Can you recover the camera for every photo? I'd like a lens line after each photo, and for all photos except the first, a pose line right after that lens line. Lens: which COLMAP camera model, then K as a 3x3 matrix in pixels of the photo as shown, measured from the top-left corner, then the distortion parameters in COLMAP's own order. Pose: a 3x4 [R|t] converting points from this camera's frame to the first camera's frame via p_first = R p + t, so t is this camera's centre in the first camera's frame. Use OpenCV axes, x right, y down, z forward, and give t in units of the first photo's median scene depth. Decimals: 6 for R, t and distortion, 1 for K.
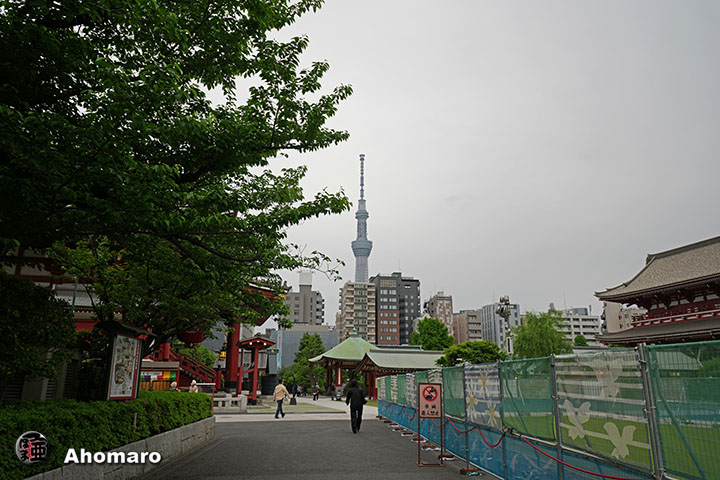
lens RADIAL K [[534.6, 0, 356.9], [0, 534.6, 237.4], [0, 0, 1]] dist [0.010860, 0.015520]
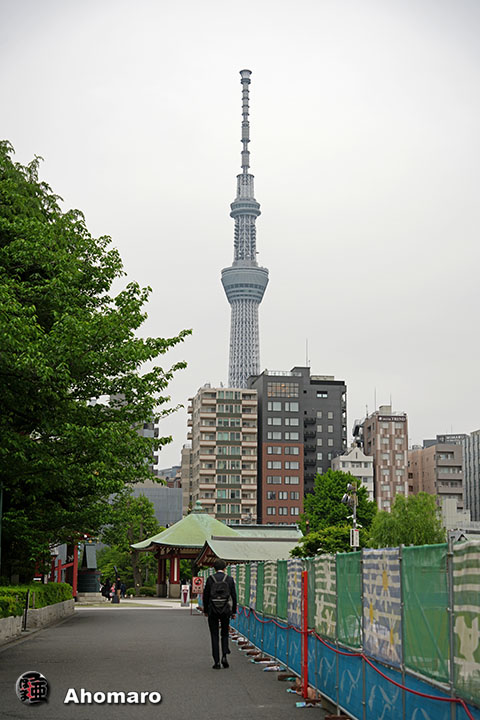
lens RADIAL K [[1225.0, 0, 240.9], [0, 1225.0, 359.8], [0, 0, 1]] dist [0.034932, 0.000000]
pose [[0.999991, 0.000581, 0.004157, 0.057077], [-0.000941, 0.996203, 0.087054, -0.193329], [-0.004091, -0.087057, 0.996195, -0.723465]]
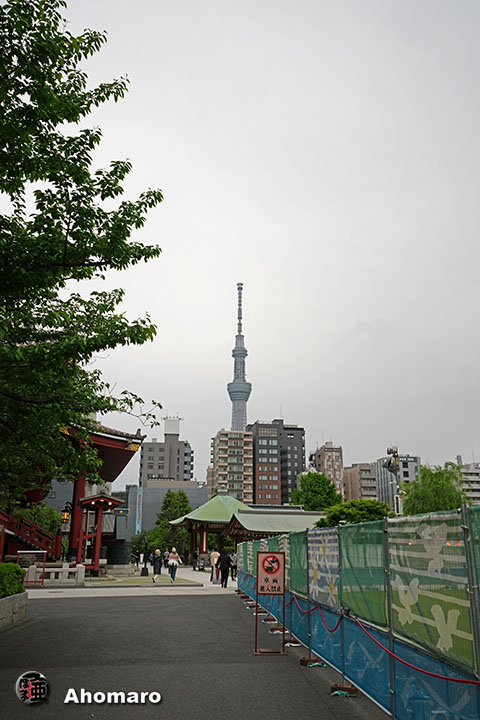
lens RADIAL K [[619.3, 0, 242.0], [0, 619.3, 361.3], [0, 0, 1]] dist [0.025807, -0.002811]
pose [[0.999915, 0.002941, 0.012724, 0.016115], [-0.002581, 0.999599, -0.028189, 0.001170], [-0.012802, 0.028154, 0.999522, 0.007173]]
